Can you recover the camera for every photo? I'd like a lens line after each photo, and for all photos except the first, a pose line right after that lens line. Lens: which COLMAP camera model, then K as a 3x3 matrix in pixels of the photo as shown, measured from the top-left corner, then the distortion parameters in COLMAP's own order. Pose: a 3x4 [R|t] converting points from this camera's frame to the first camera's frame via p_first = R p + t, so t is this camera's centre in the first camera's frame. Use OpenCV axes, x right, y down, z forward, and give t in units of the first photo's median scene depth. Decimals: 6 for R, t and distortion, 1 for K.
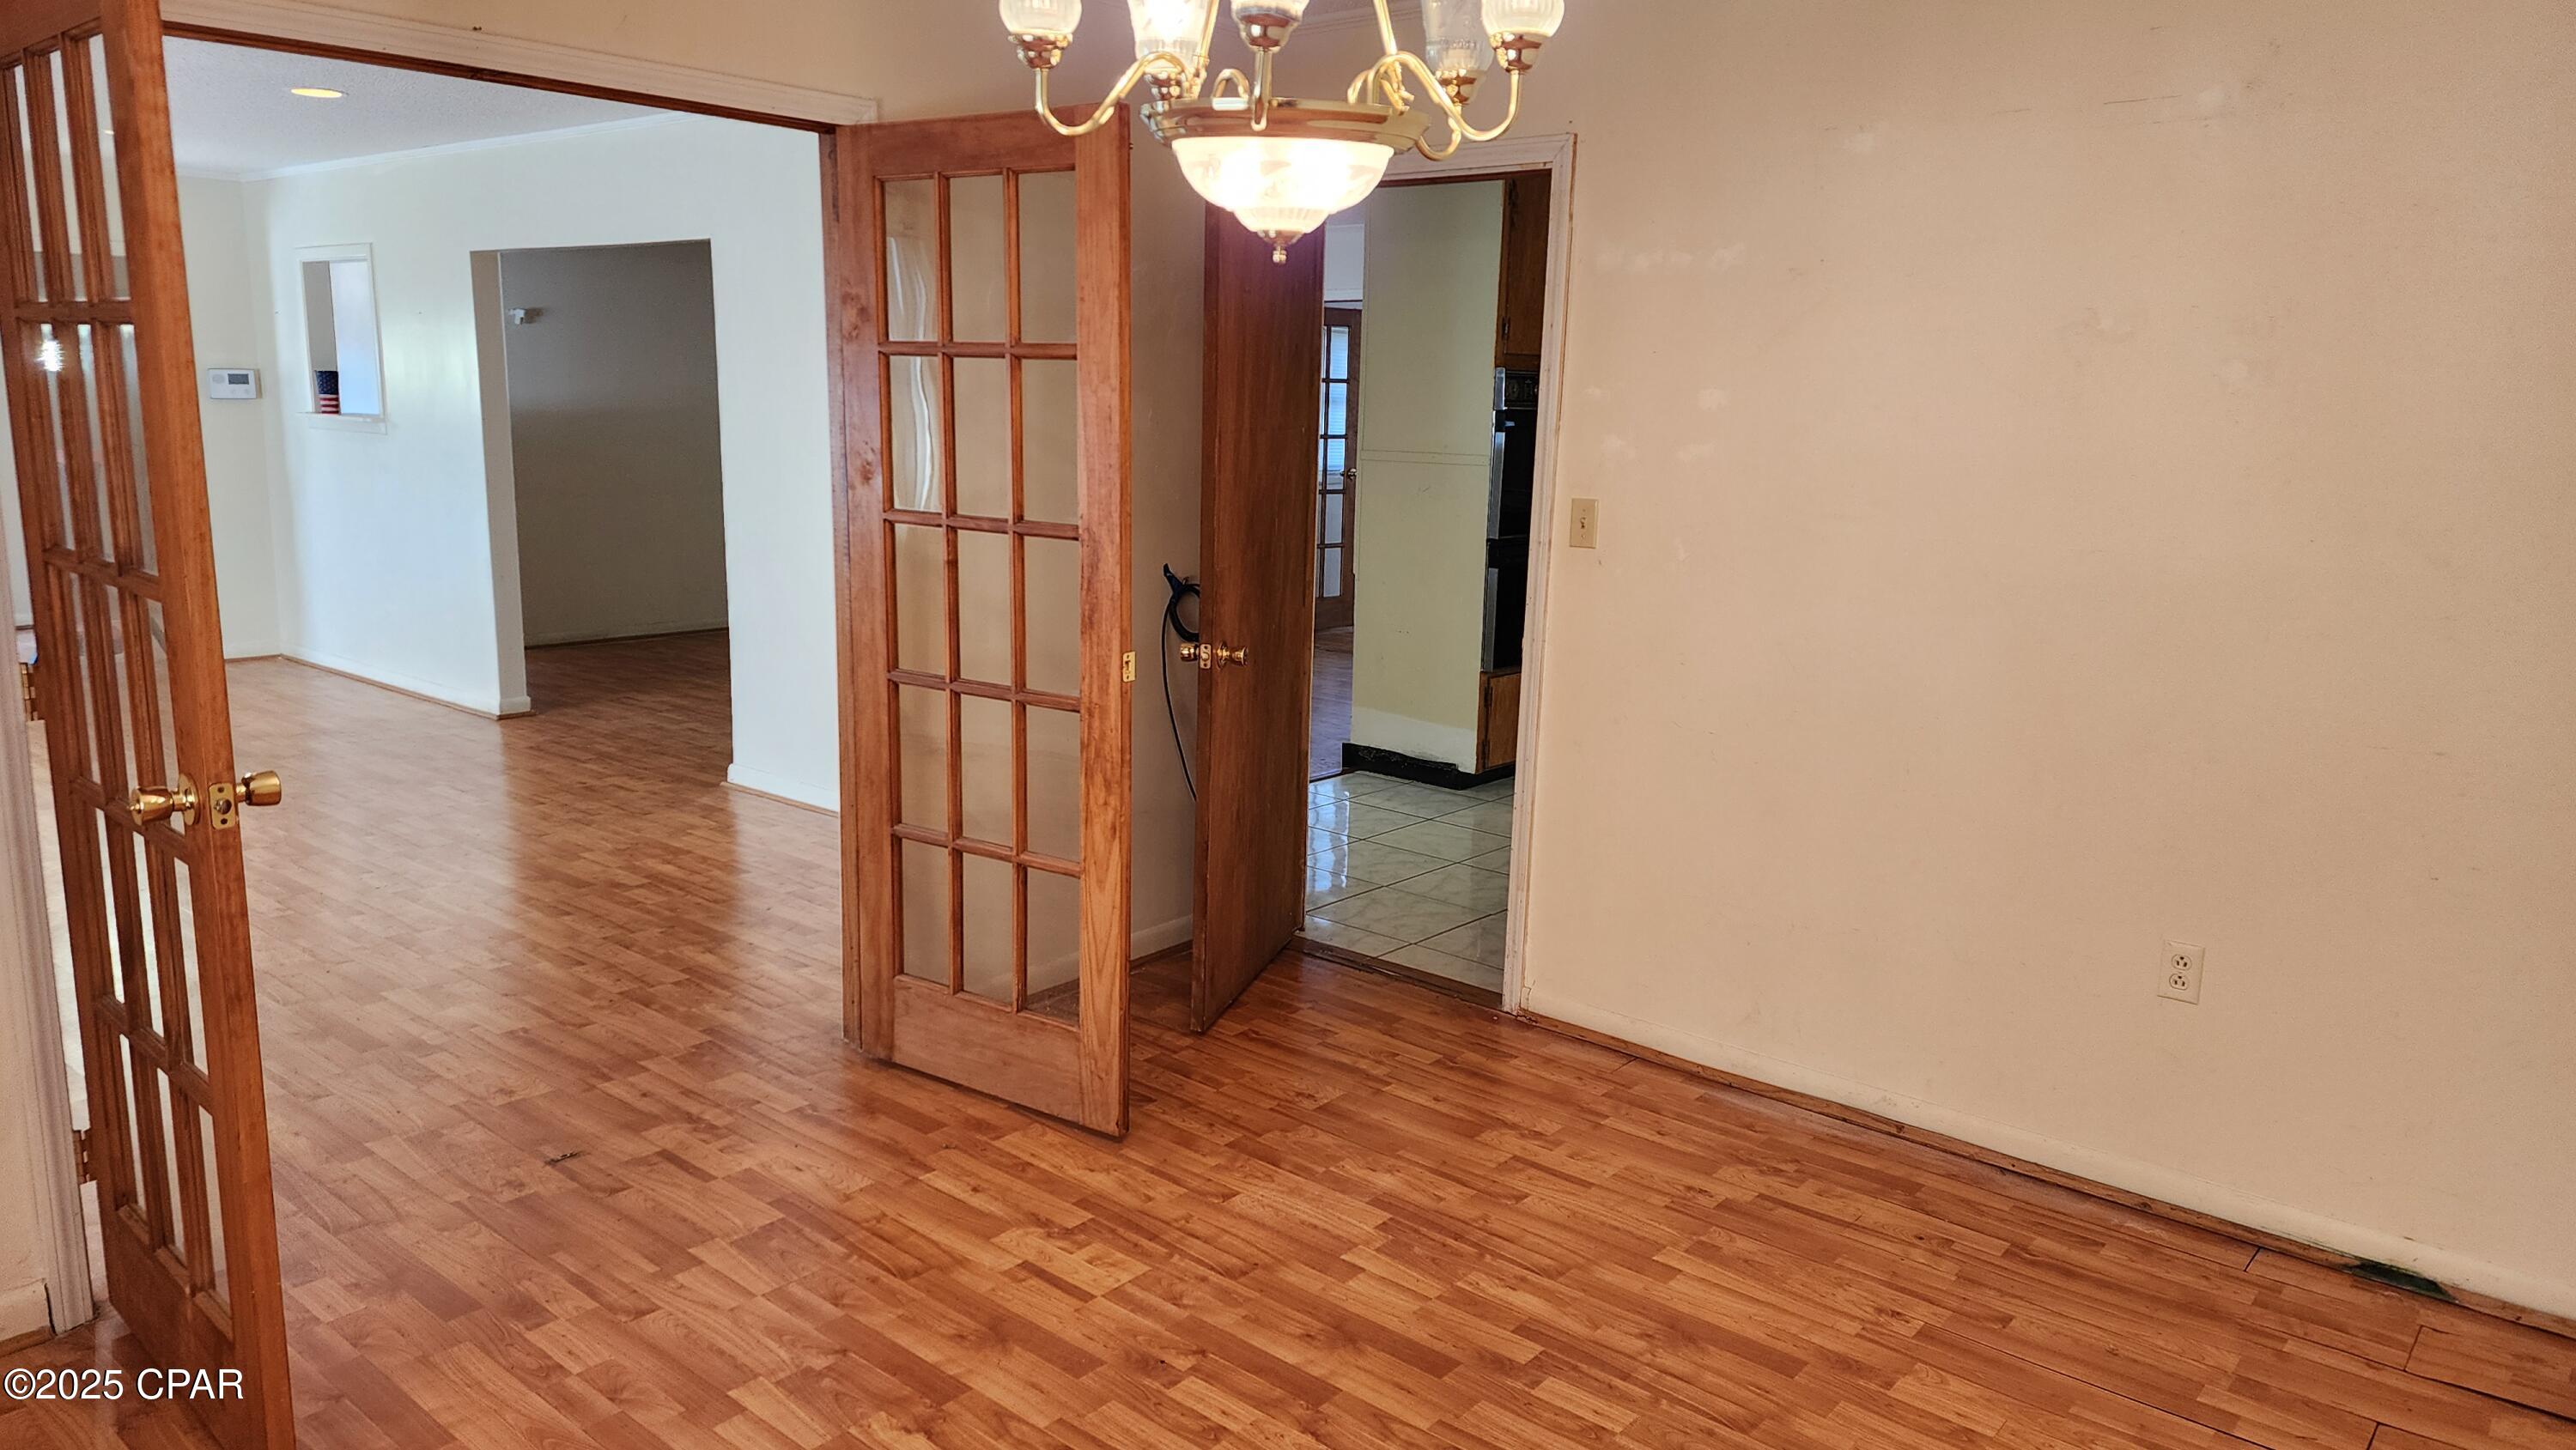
lens RADIAL K [[1771.9, 0, 1269.4], [0, 1771.9, 711.6], [0, 0, 1]] dist [0.039248, -0.007890]
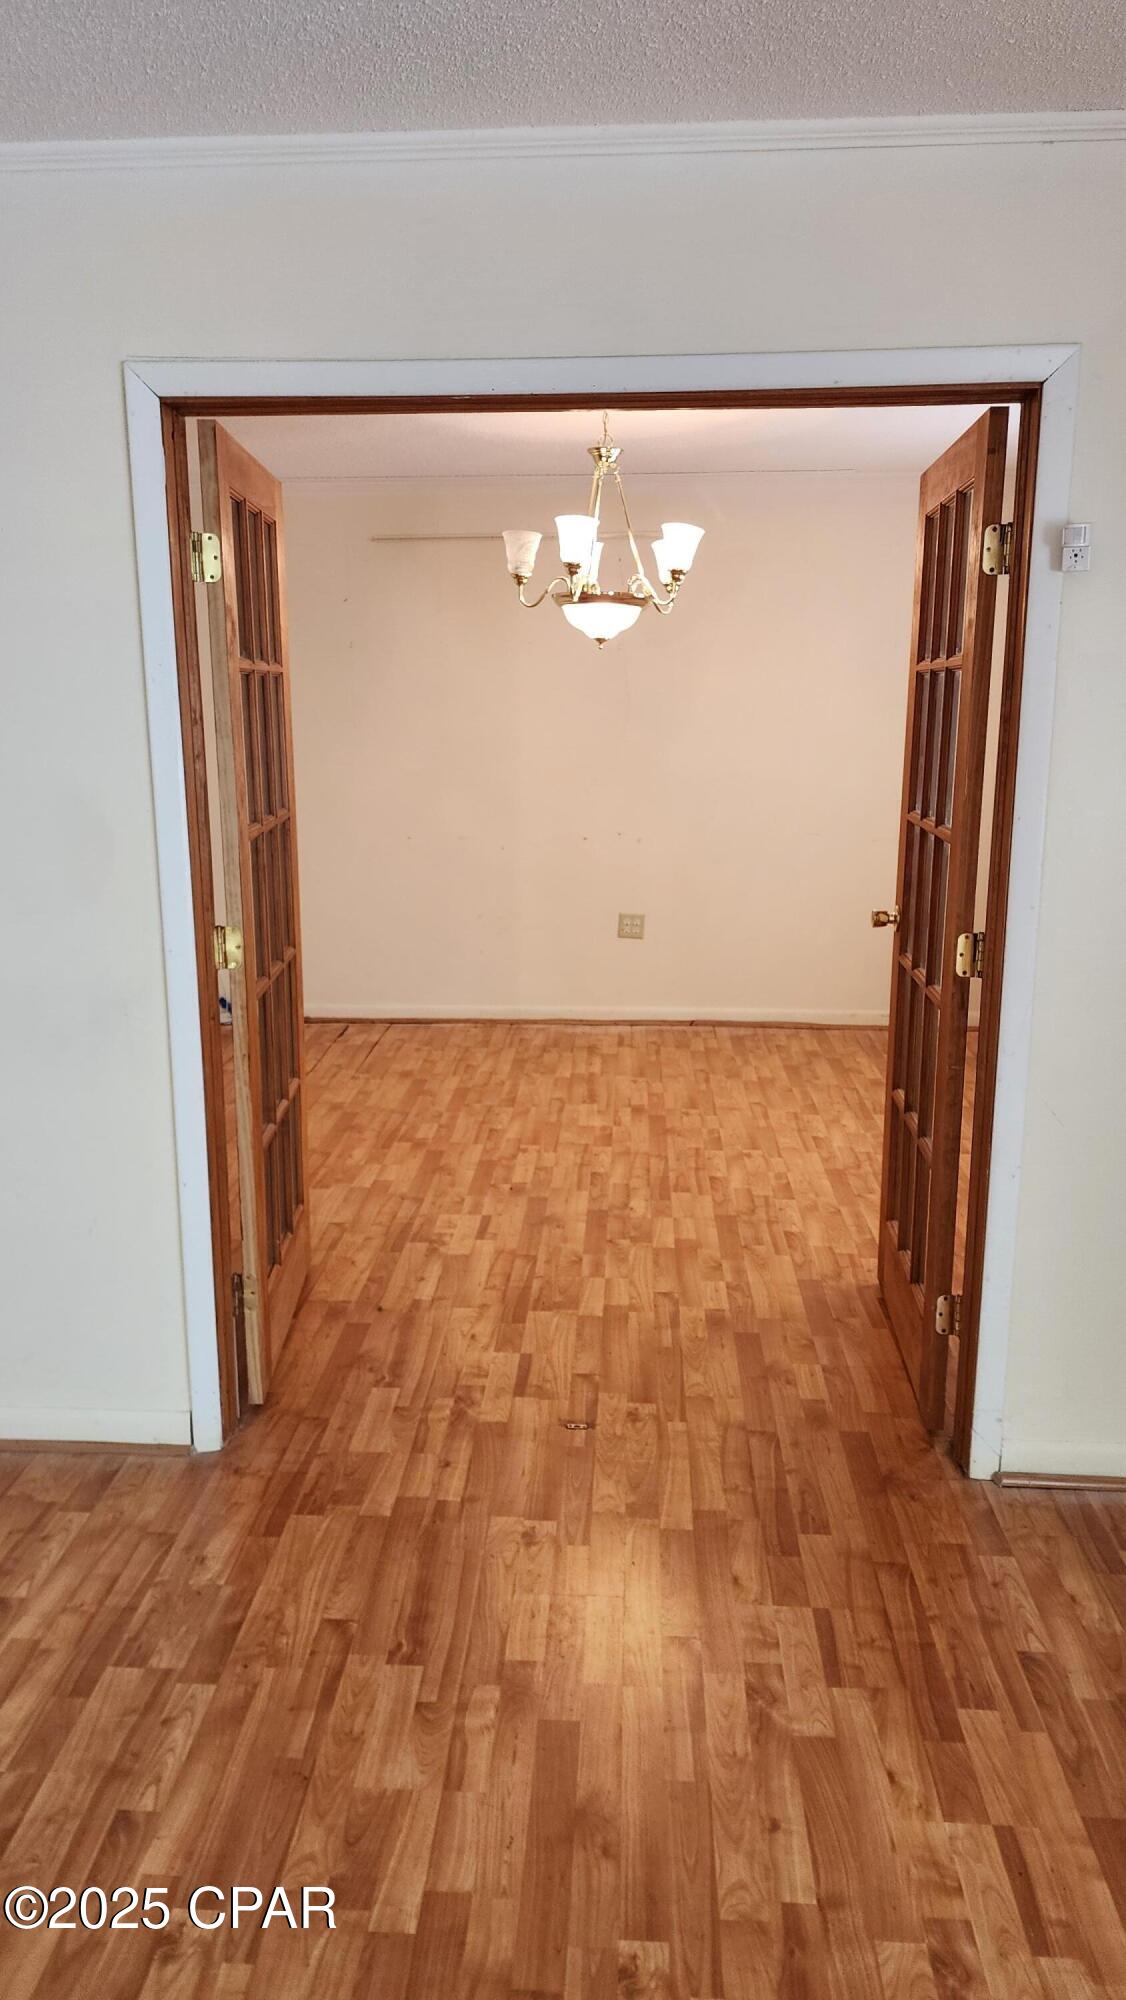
lens RADIAL K [[1375.9, 0, 552.7], [0, 1375.9, 1003.8], [0, 0, 1]] dist [0.039248, -0.007890]
pose [[-0.621253, -0.189856, 0.760263, -1.118923], [0.136960, 0.928964, 0.343902, -0.324760], [-0.771548, 0.317776, -0.551119, 1.594207]]
